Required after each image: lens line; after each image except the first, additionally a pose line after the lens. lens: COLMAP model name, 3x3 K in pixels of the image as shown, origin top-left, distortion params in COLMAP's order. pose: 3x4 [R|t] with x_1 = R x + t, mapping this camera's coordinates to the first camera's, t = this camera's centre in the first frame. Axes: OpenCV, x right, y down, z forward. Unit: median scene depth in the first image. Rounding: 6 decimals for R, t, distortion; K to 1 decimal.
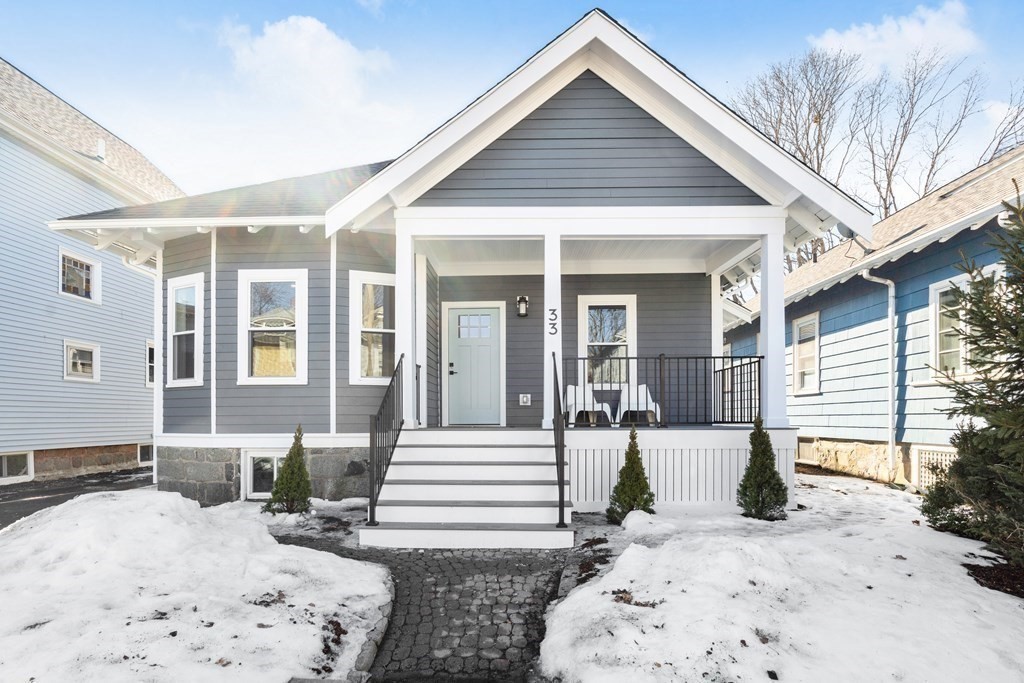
lens RADIAL K [[486.5, 0, 512.5], [0, 486.5, 410.3], [0, 0, 1]] dist [-0.003166, -0.000415]
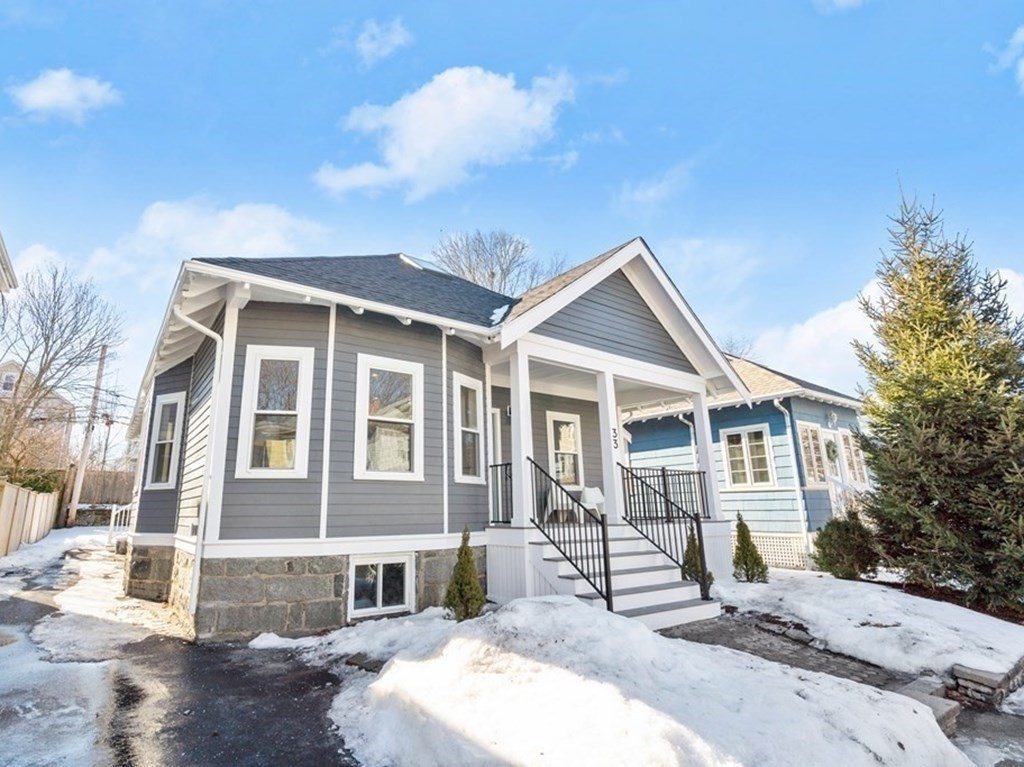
lens RADIAL K [[531.2, 0, 512.0], [0, 531.2, 383.5], [0, 0, 1]] dist [-0.001843, -0.000176]
pose [[0.785445, 0.141403, 0.602562, -0.938645], [0.008008, 0.971149, -0.238338, 0.010553], [-0.618880, 0.192027, 0.761652, 0.060411]]
